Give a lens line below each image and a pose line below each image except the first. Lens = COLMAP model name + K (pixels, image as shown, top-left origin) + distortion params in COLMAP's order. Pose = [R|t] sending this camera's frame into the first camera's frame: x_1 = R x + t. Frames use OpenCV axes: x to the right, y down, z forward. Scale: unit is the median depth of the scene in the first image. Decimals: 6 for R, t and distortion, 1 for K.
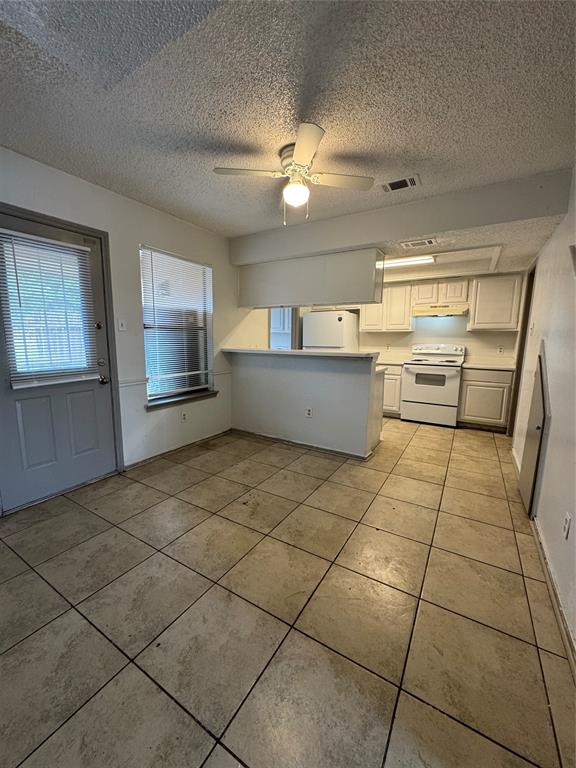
lens RADIAL K [[306.2, 0, 288.0], [0, 306.2, 384.0], [0, 0, 1]] dist [-0.003053, -0.000356]
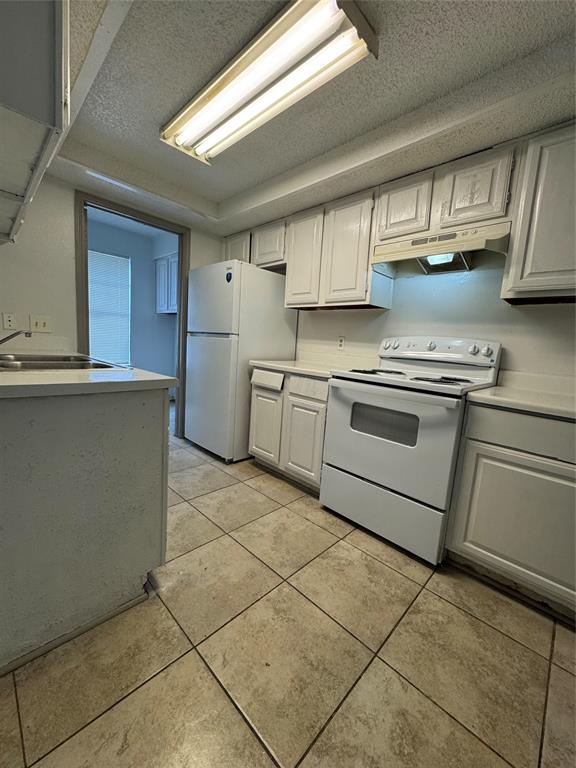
lens RADIAL K [[306.2, 0, 288.0], [0, 306.2, 384.0], [0, 0, 1]] dist [-0.003053, -0.000356]
pose [[0.971817, 0.085611, -0.219642, 0.423427], [-0.089569, 0.995948, -0.008109, -0.048339], [0.218057, 0.027553, 0.975547, 0.589740]]
